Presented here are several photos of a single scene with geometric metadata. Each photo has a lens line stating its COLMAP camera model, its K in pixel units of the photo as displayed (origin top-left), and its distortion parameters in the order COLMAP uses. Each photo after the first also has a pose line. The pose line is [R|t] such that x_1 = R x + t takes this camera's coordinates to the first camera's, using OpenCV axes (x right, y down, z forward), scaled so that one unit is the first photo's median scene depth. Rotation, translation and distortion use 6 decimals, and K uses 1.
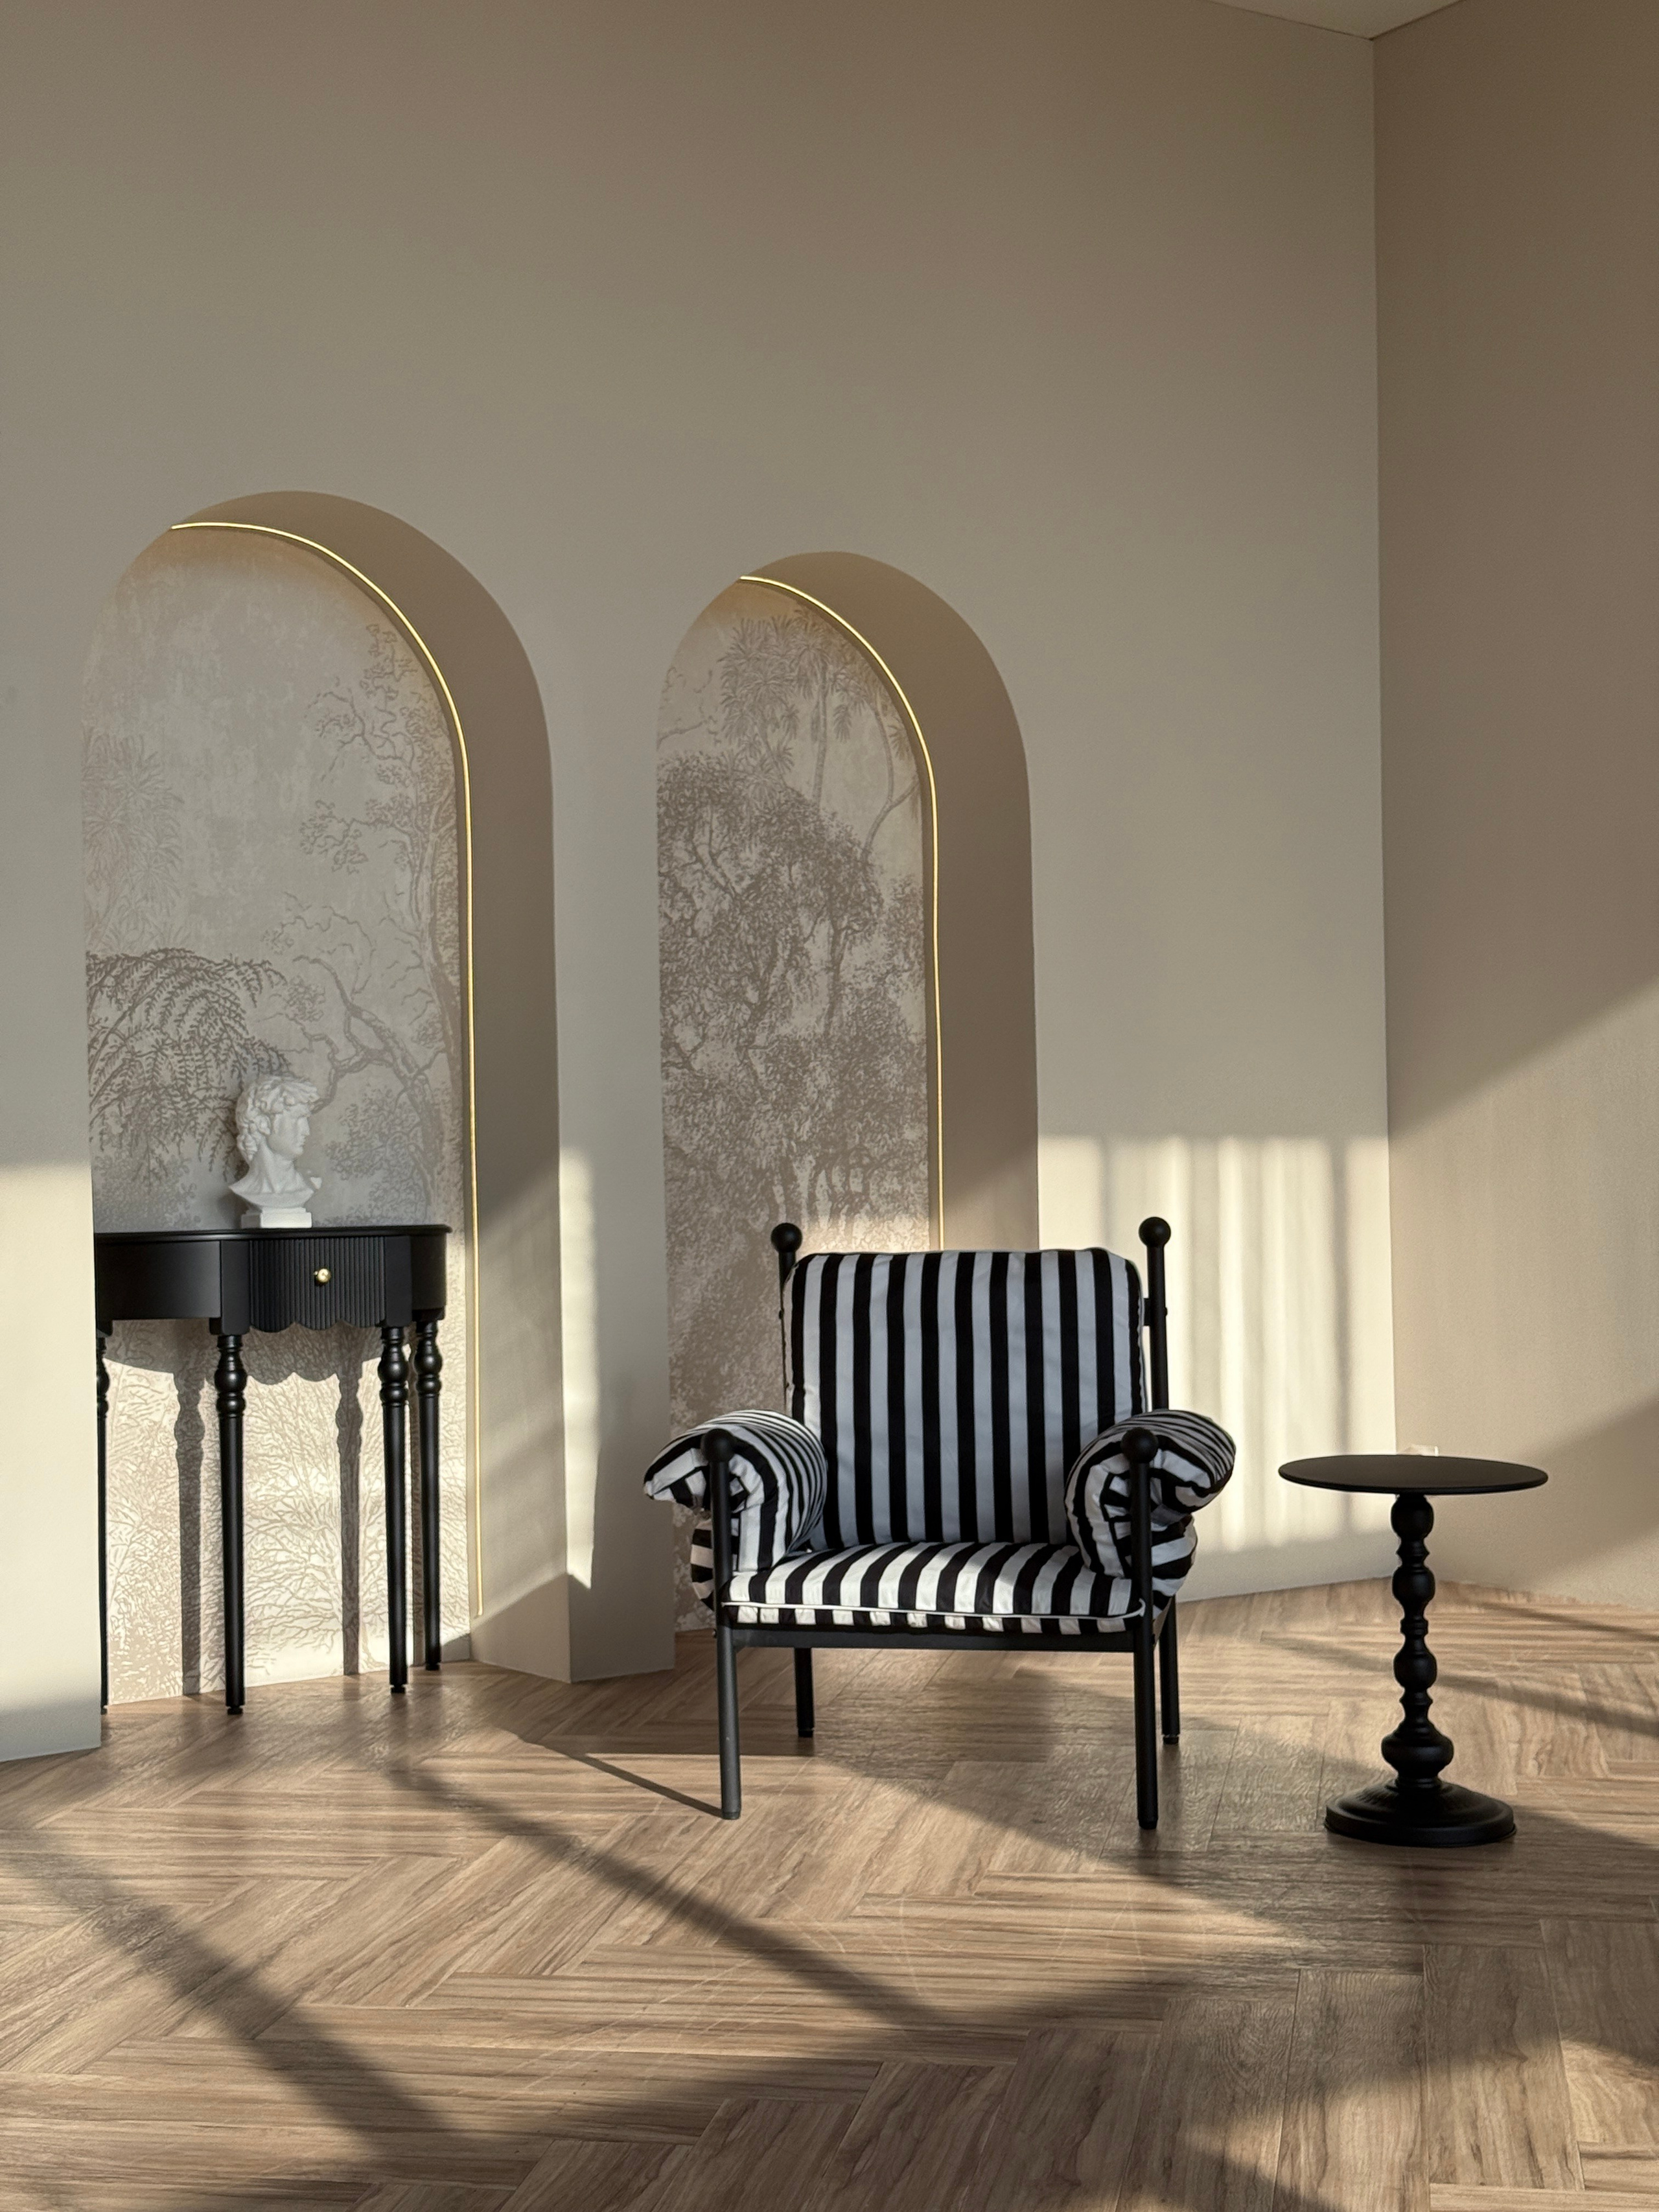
lens RADIAL K [[3098.1, 0, 799.6], [0, 3098.1, 1115.3], [0, 0, 1]] dist [0.154848, -0.145005]
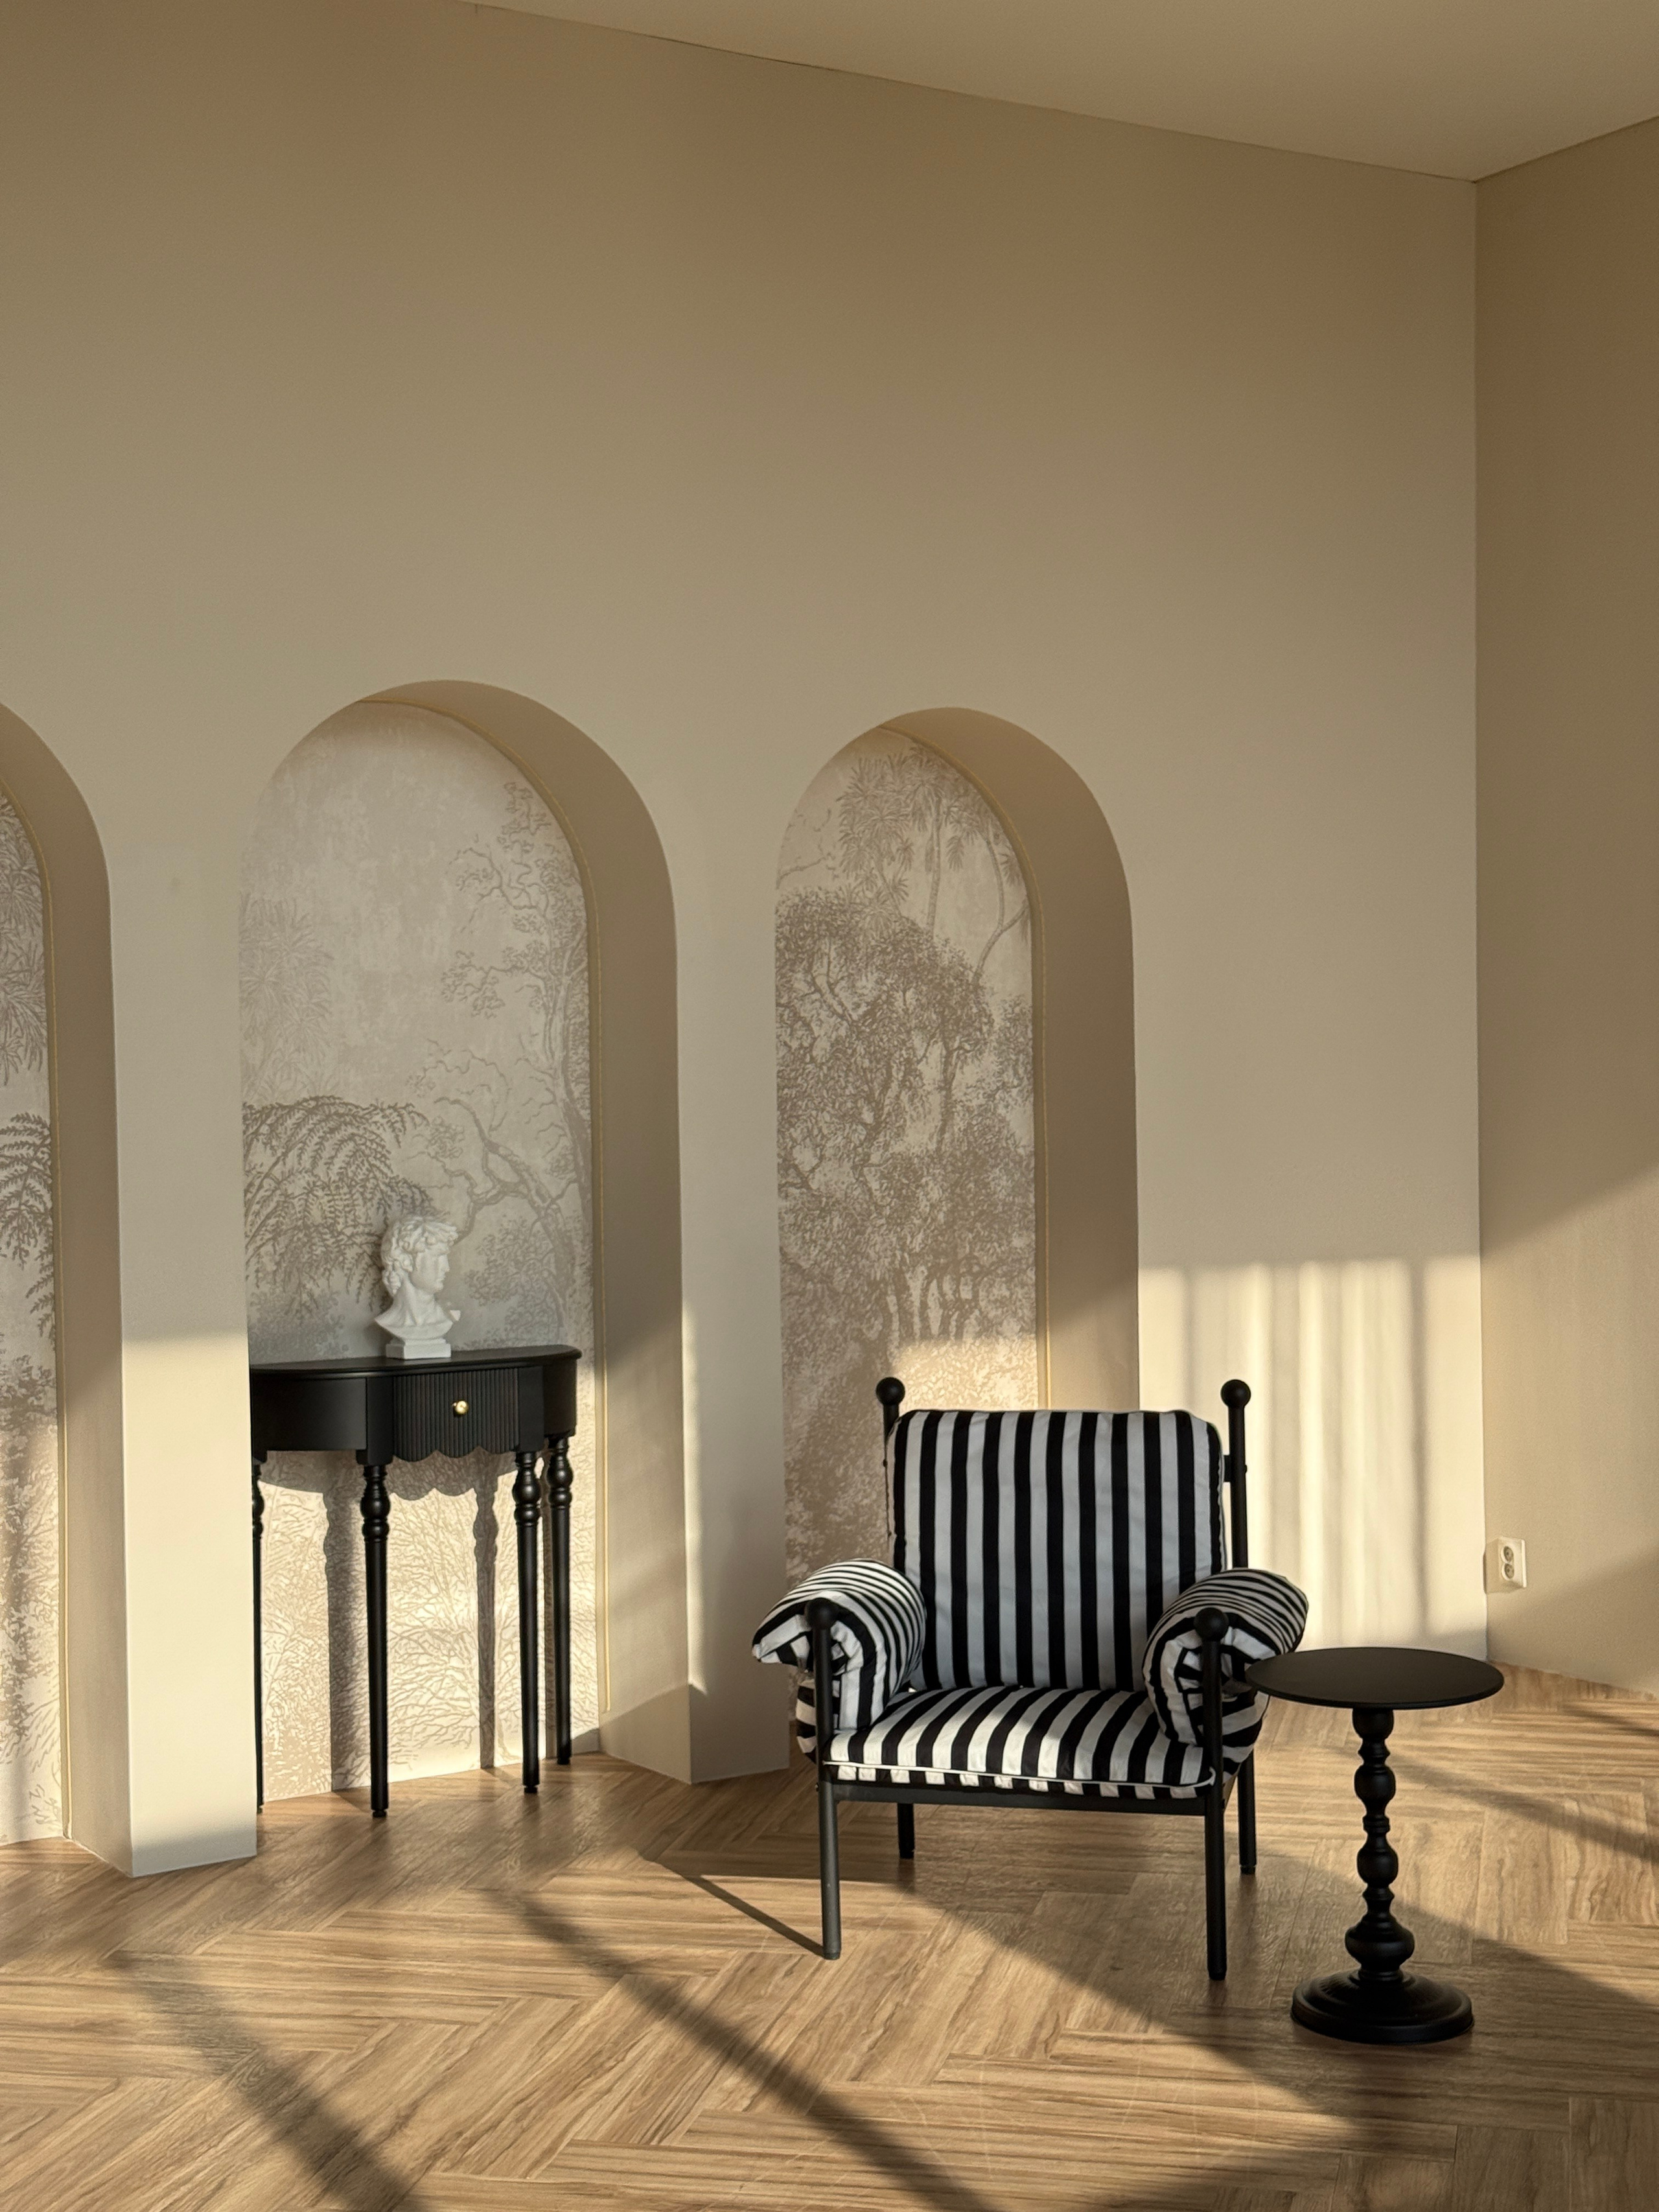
lens RADIAL K [[3104.0, 0, 829.5], [0, 3104.0, 1106.0], [0, 0, 1]] dist [0.165068, -0.261065]
pose [[0.999210, 0.004431, -0.039484, 0.014483], [-0.003342, 0.999613, 0.027615, -0.076804], [0.039591, -0.027461, 0.998839, -0.059993]]
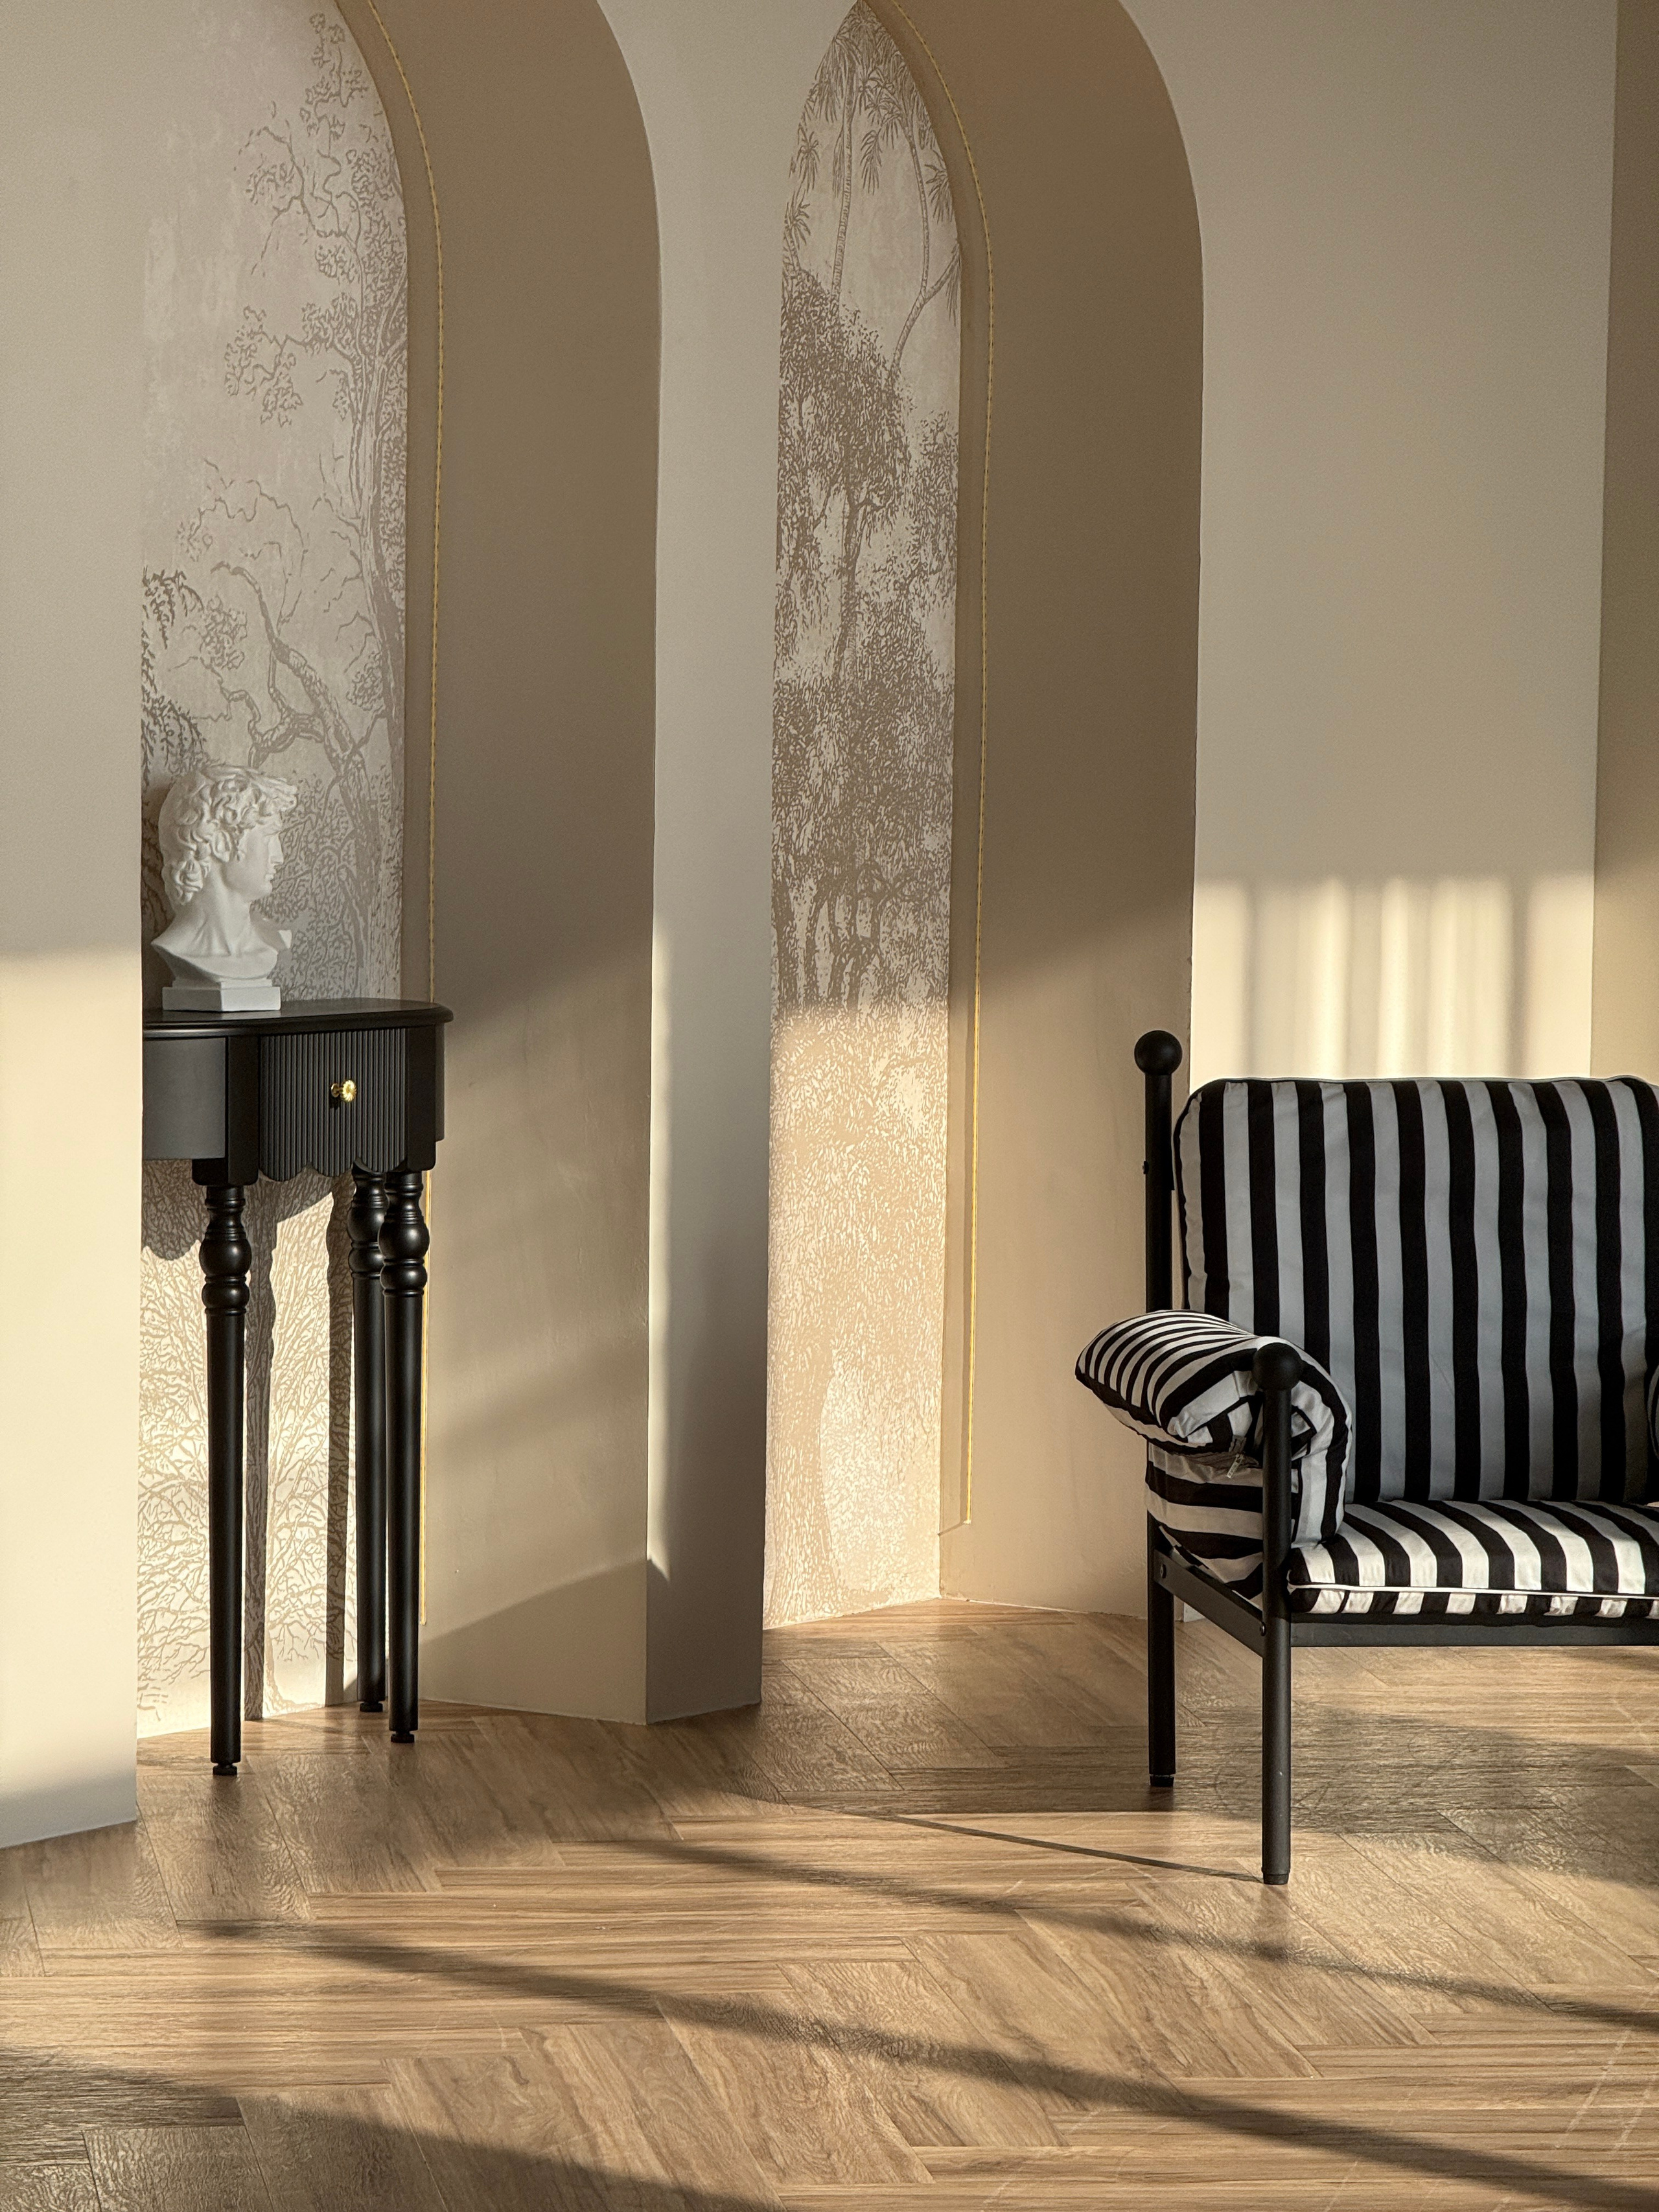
lens RADIAL K [[7723.2, 0, 829.5], [0, 7723.2, 1106.0], [0, 0, 1]] dist [0.165883, -0.594019]
pose [[0.942721, 0.007682, 0.333493, -0.544501], [-0.035643, 0.996331, 0.077804, -0.066256], [-0.331672, -0.085234, 0.939537, -0.471919]]
